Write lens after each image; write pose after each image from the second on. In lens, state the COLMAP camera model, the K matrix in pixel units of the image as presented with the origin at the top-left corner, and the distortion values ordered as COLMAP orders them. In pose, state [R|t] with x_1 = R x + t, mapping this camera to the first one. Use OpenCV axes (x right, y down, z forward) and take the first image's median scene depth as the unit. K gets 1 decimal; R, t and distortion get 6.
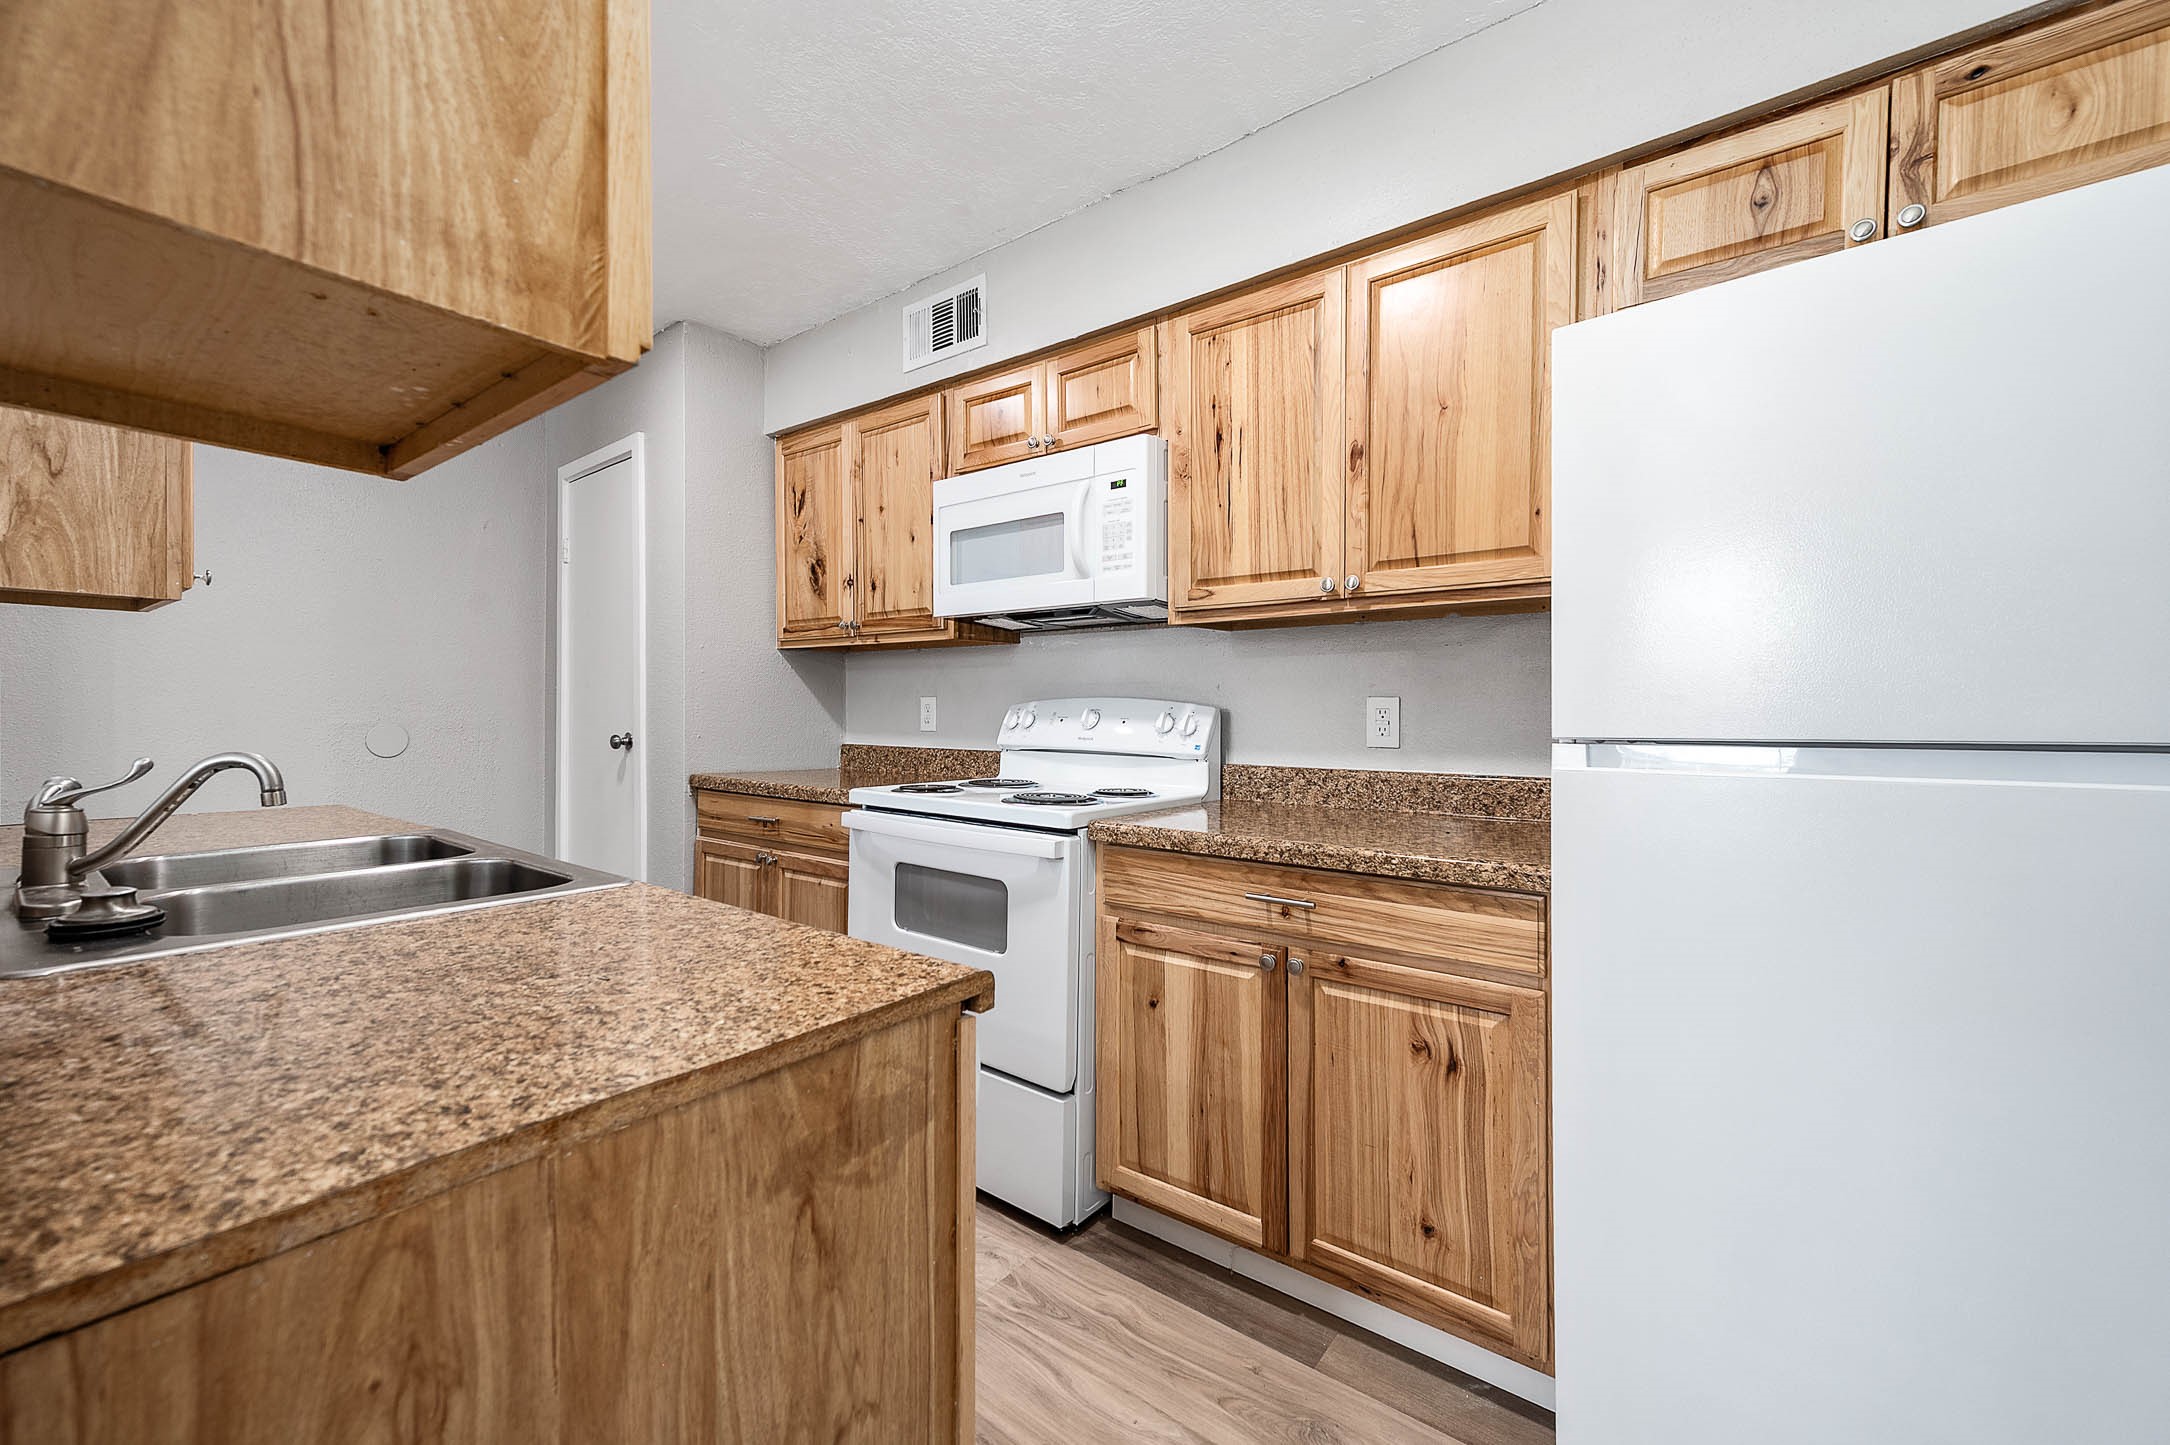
lens RADIAL K [[856.1, 0, 1094.2], [0, 856.1, 722.8], [0, 0, 1]] dist [0.013934, 0.000090]
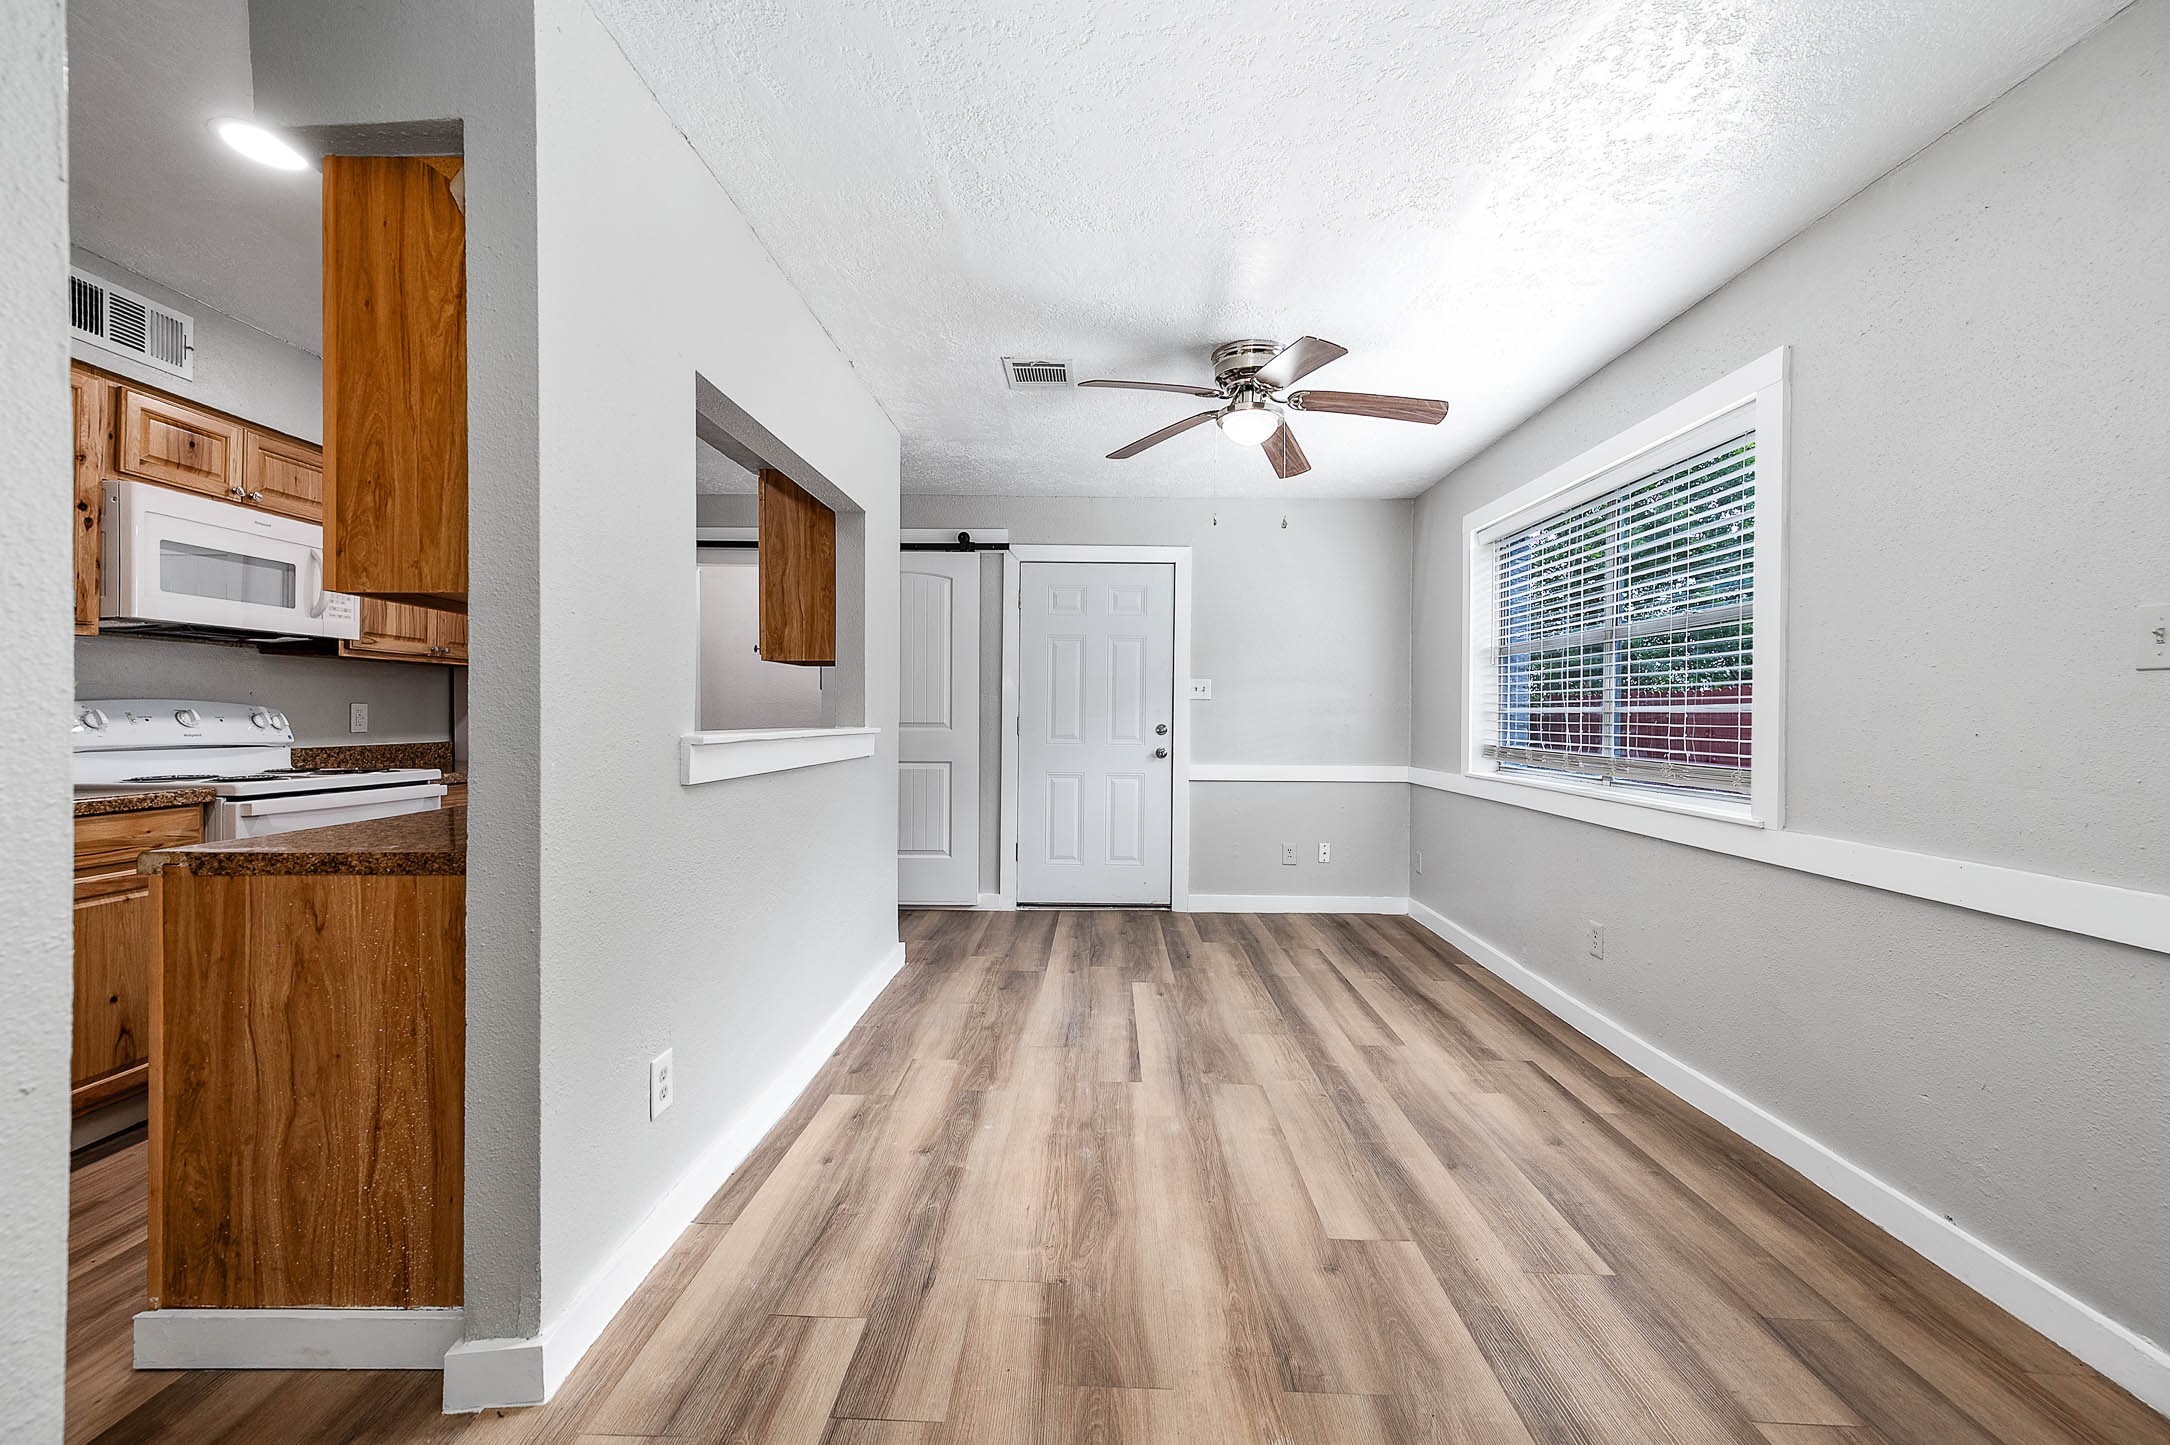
lens RADIAL K [[856.1, 0, 1085.7], [0, 856.1, 719.6], [0, 0, 1]] dist [0.013934, 0.000090]
pose [[-0.592425, -0.010104, 0.805562, -2.494028], [0.005754, 0.999843, 0.016772, -0.022735], [-0.805605, 0.014571, -0.592274, 1.072750]]
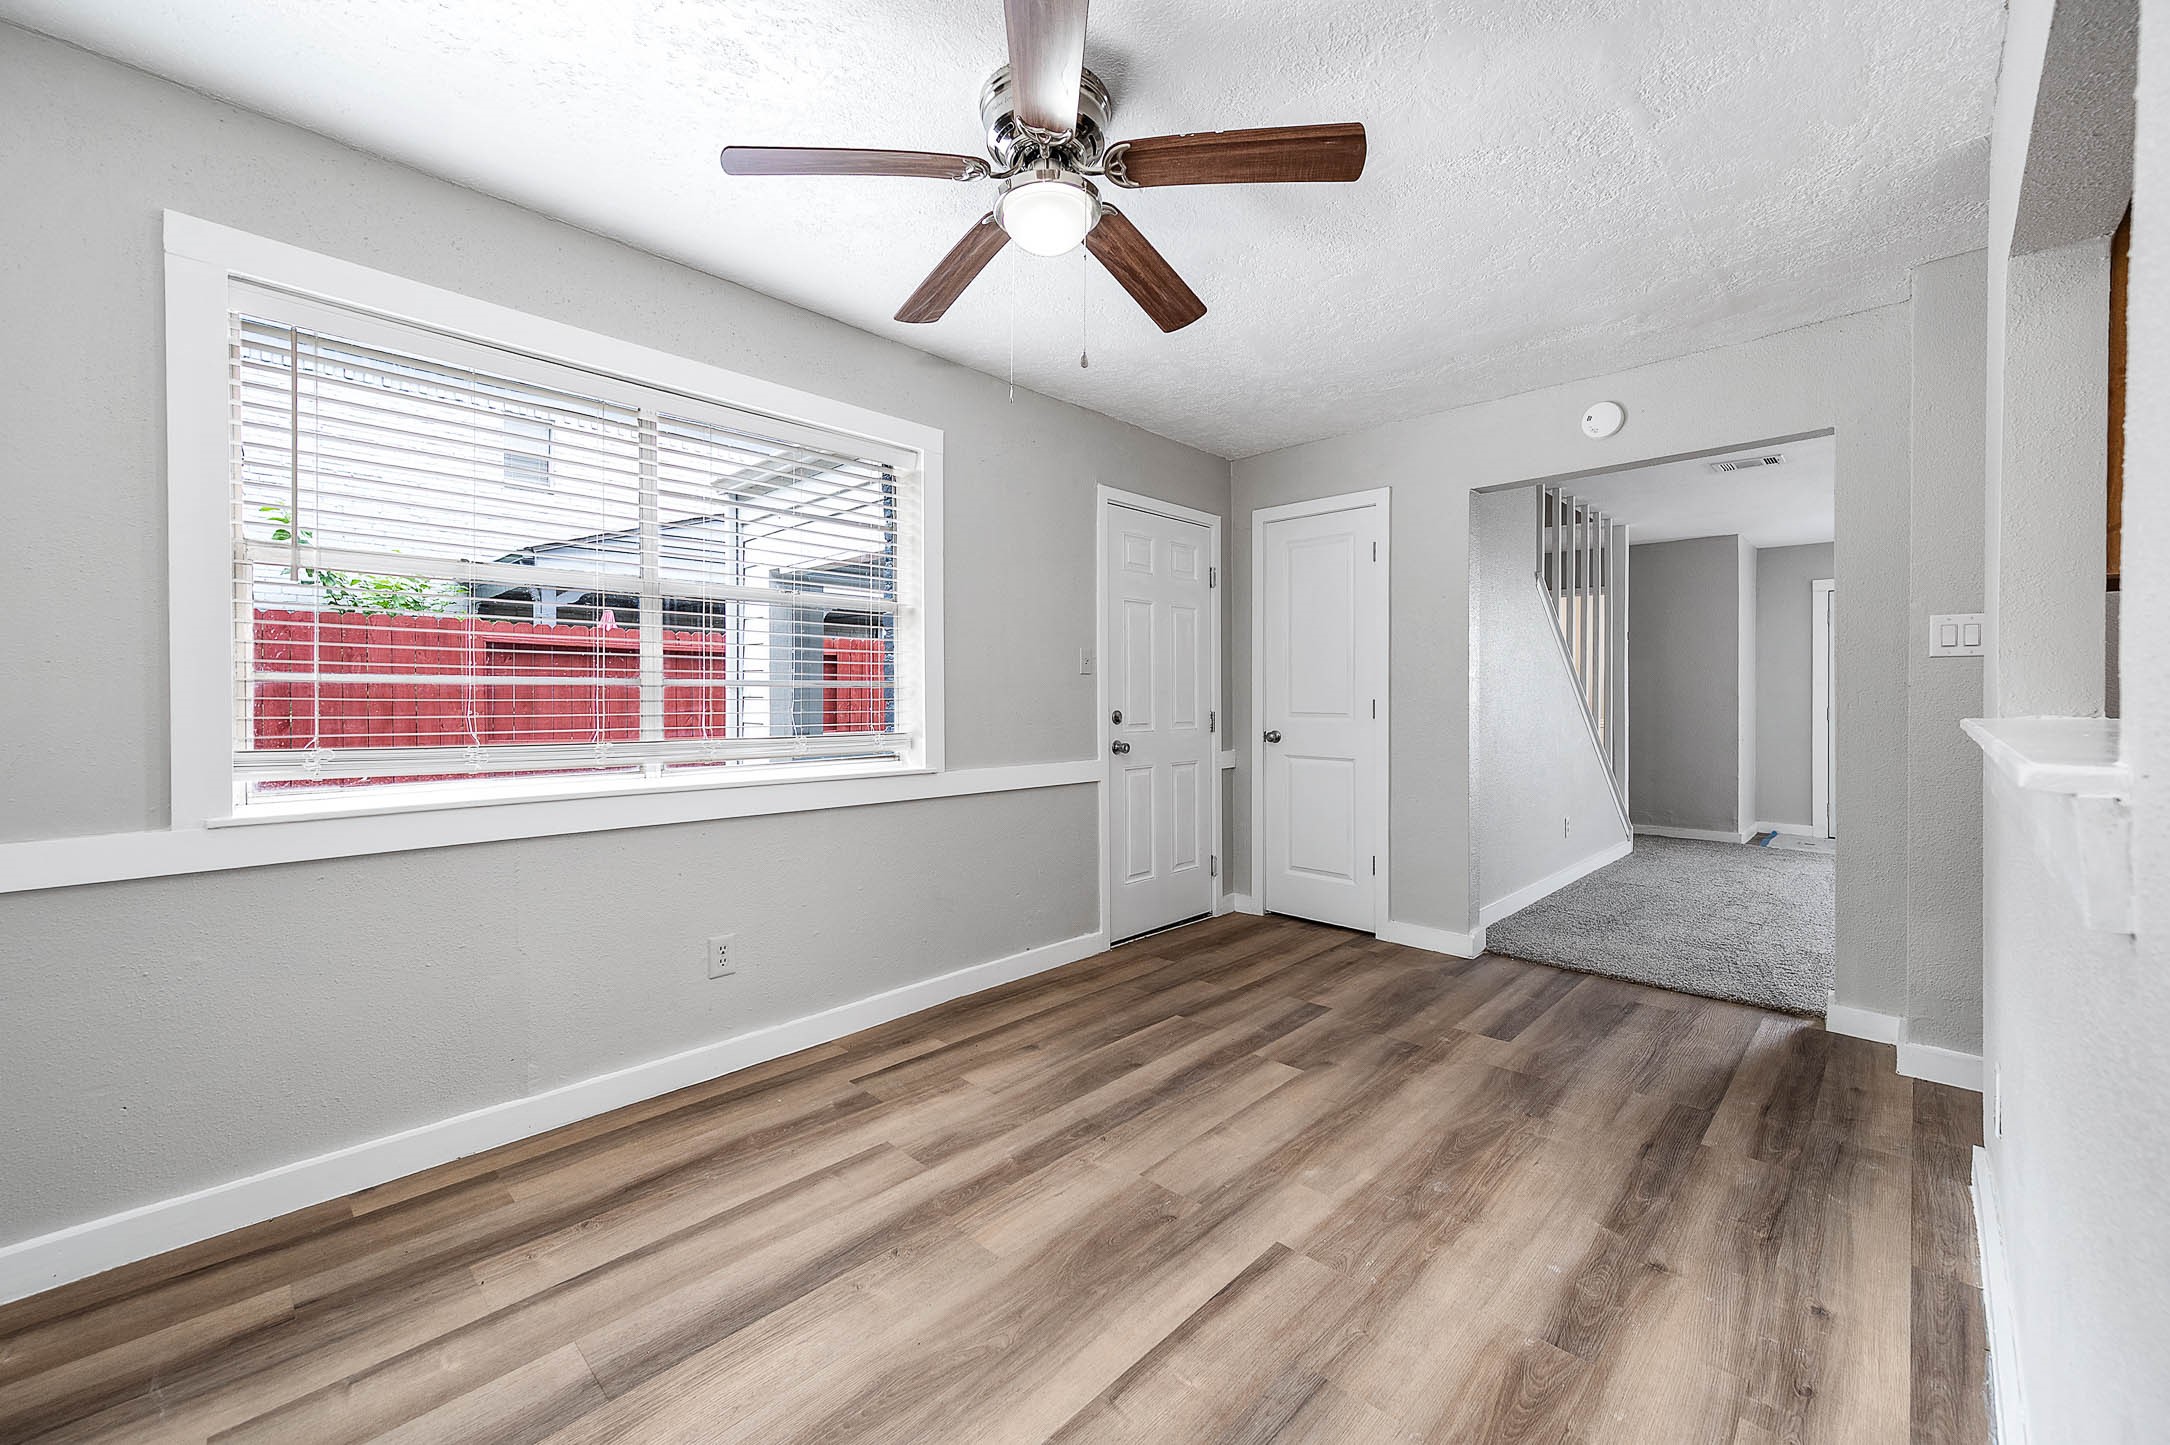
lens RADIAL K [[856.1, 0, 1086.2], [0, 856.1, 701.7], [0, 0, 1]] dist [0.013934, 0.000090]
pose [[-0.109161, 0.003631, -0.994017, -0.151543], [-0.015966, 0.999858, 0.005406, 0.007389], [0.993896, 0.016461, -0.109087, -0.096664]]
